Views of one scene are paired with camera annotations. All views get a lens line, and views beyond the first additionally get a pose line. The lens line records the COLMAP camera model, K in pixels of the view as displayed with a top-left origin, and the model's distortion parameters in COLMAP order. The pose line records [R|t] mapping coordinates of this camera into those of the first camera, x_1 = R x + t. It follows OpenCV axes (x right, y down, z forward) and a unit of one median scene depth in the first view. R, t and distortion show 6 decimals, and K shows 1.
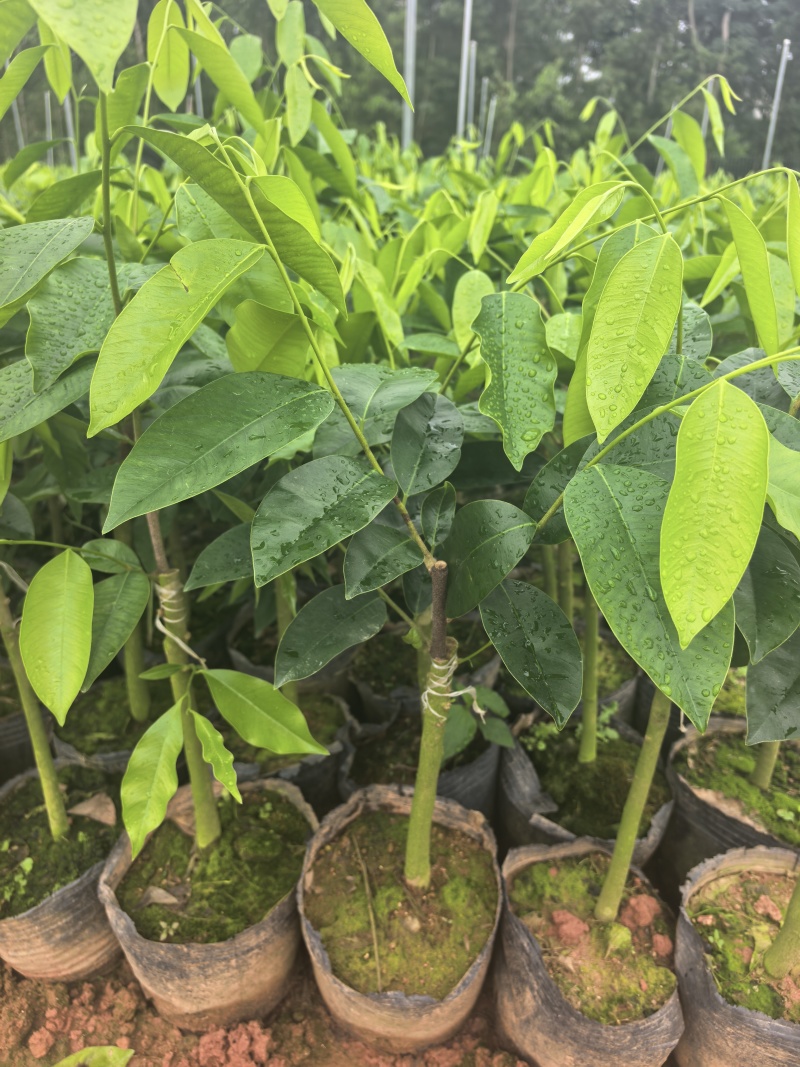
lens RADIAL K [[795.1, 0, 401.3], [0, 795.1, 478.5], [0, 0, 1]] dist [0.035291, -0.067335]
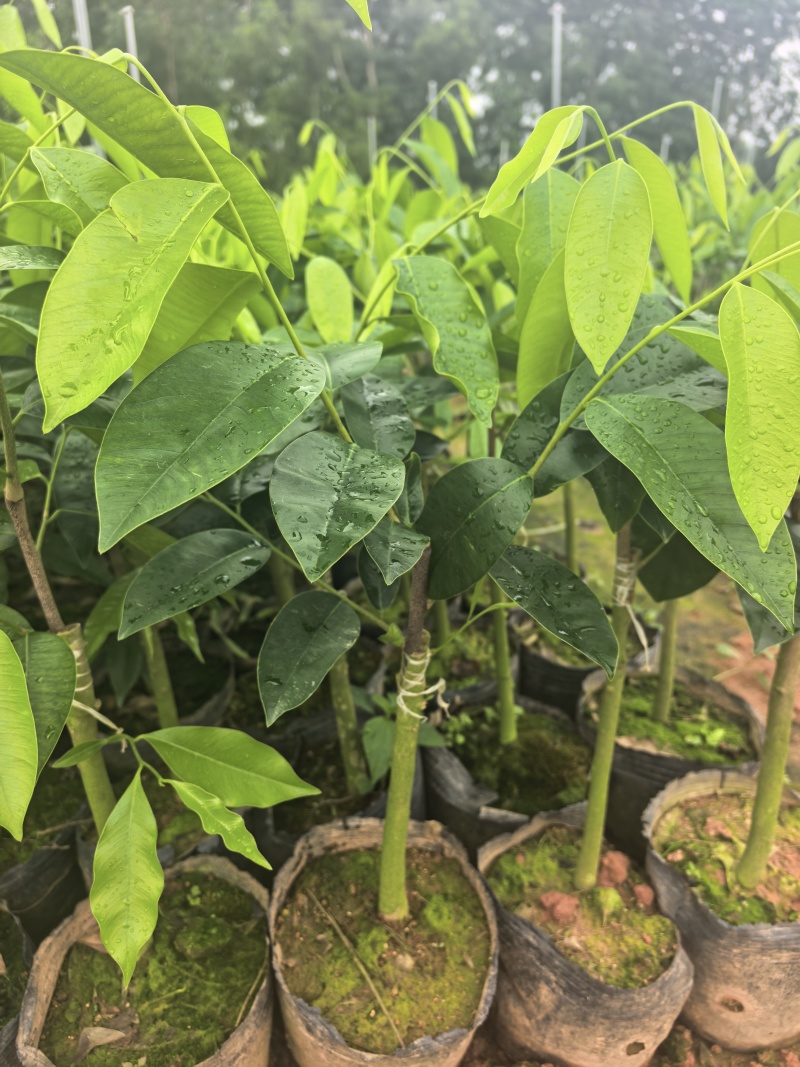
lens RADIAL K [[795.1, 0, 401.3], [0, 795.1, 478.5], [0, 0, 1]] dist [0.035291, -0.067335]
pose [[0.932468, -0.156453, 0.325616, -0.199769], [0.170824, 0.985174, -0.015830, 0.035169], [-0.318312, 0.070384, 0.945370, 0.113458]]
